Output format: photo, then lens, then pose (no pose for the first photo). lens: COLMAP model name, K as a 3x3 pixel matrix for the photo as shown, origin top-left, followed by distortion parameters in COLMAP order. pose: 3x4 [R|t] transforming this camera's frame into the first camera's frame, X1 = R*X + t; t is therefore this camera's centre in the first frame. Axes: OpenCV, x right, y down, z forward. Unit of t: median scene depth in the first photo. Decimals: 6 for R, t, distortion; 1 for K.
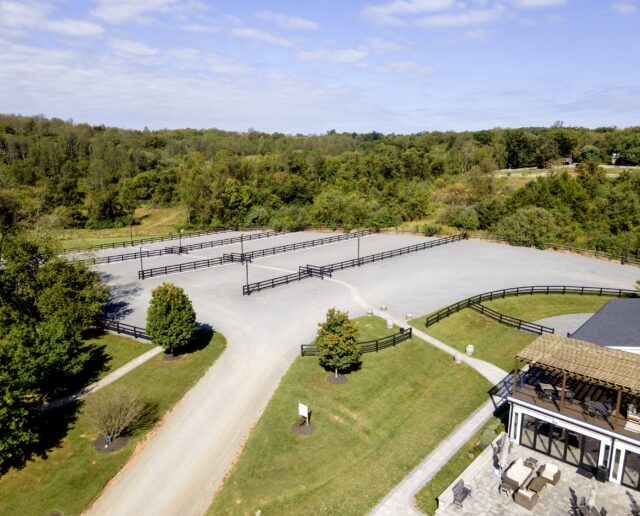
lens RADIAL K [[500.5, 0, 320.0], [0, 500.5, 258.0], [0, 0, 1]] dist [0.036260, 0.005712]
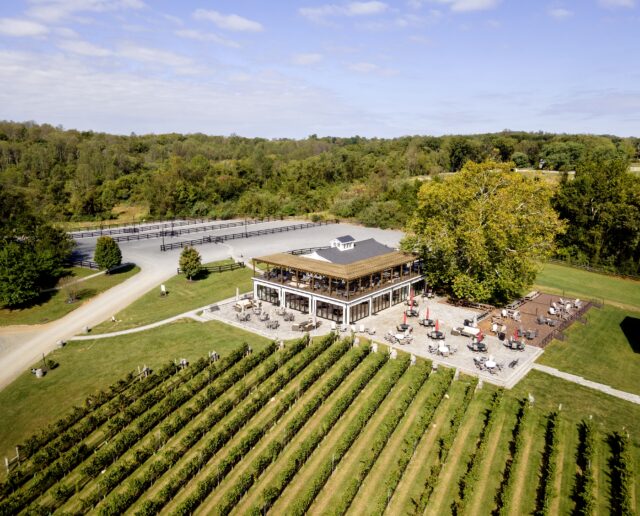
lens RADIAL K [[500.5, 0, 320.0], [0, 500.5, 258.0], [0, 0, 1]] dist [0.036260, 0.005712]
pose [[0.999889, -0.002994, 0.014583, 0.106464], [0.003070, 0.999982, -0.005143, 0.033200], [-0.014568, 0.005187, 0.999880, -0.203321]]
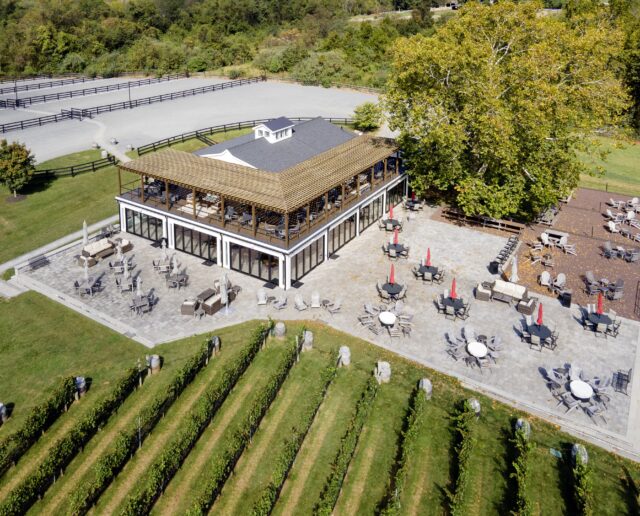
lens RADIAL K [[552.1, 0, 320.0], [0, 552.1, 104.8], [0, 0, 1]] dist [0.053320, -0.040203]
pose [[0.988599, -0.034832, 0.146487, 0.113537], [0.036443, 0.999301, -0.008332, 0.012852], [-0.146094, 0.013575, 0.989178, -0.078457]]
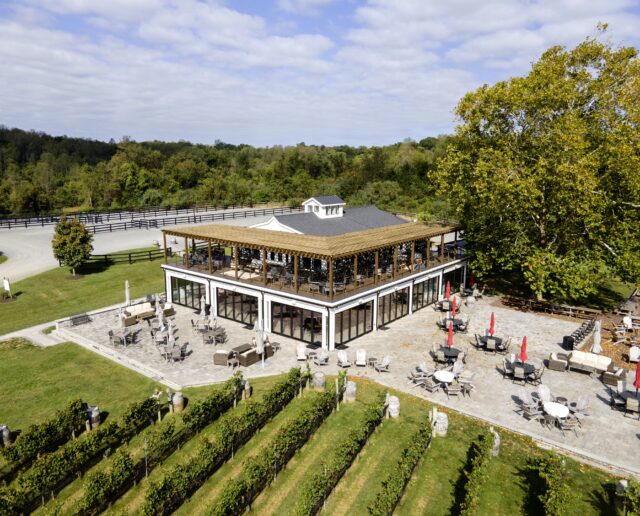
lens RADIAL K [[500.5, 0, 320.0], [0, 500.5, 258.0], [0, 0, 1]] dist [0.036260, 0.005712]
pose [[0.999356, -0.010284, 0.034382, 0.119738], [0.011354, 0.999453, -0.031073, 0.050009], [-0.034043, 0.031443, 0.998926, -0.044577]]
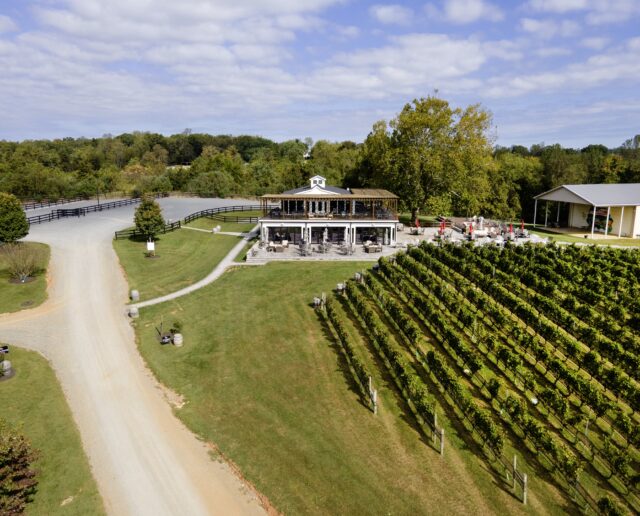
lens RADIAL K [[500.5, 0, 320.0], [0, 500.5, 258.0], [0, 0, 1]] dist [0.036260, 0.005712]
pose [[0.765575, -0.131630, 0.629736, -0.113677], [0.147541, 0.988679, 0.027290, 0.066625], [-0.626199, 0.072020, 0.776329, -0.106313]]
